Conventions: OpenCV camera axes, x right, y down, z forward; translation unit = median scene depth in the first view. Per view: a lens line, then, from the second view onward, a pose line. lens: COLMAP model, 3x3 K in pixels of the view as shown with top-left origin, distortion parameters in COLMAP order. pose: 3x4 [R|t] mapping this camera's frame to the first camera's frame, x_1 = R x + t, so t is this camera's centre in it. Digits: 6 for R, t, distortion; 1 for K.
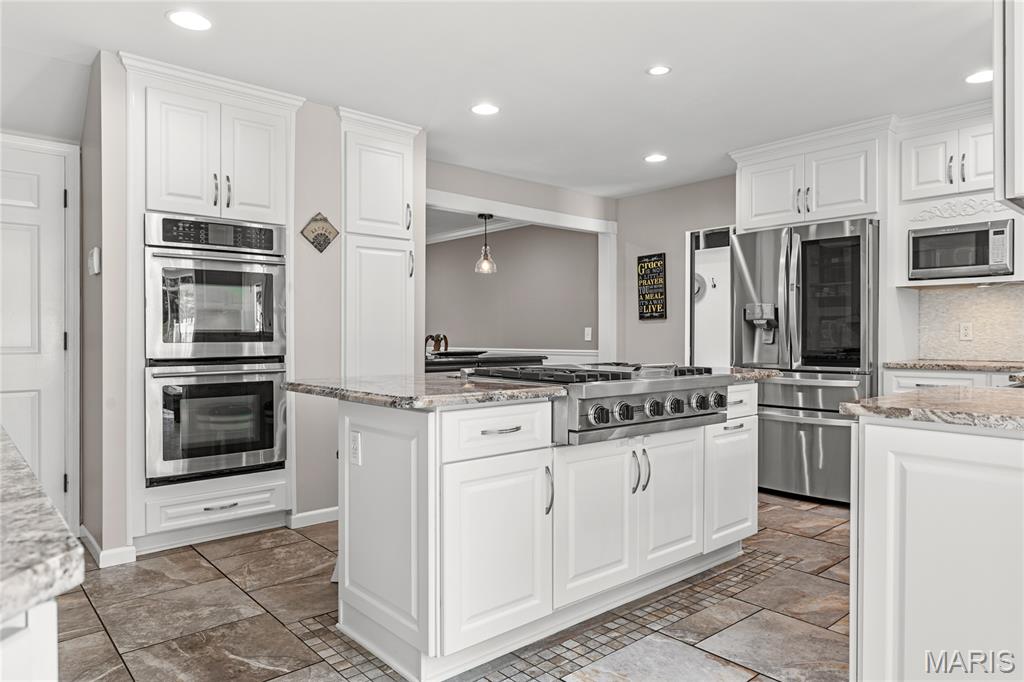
lens RADIAL K [[634.8, 0, 510.2], [0, 634.8, 339.5], [0, 0, 1]] dist [-0.001068, 0.002521]
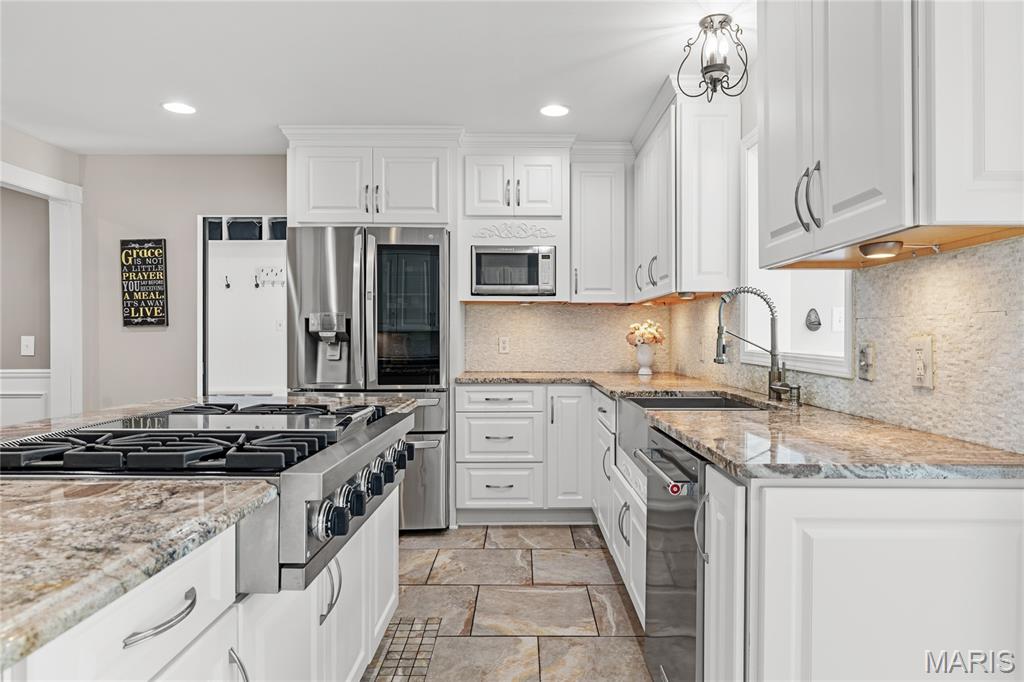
lens RADIAL K [[634.8, 0, 515.1], [0, 634.8, 342.7], [0, 0, 1]] dist [-0.001068, 0.002521]
pose [[0.651516, -0.003931, 0.758624, -0.092039], [0.003706, 0.999991, 0.001999, -0.018975], [-0.758626, 0.001509, 0.651525, 0.284934]]
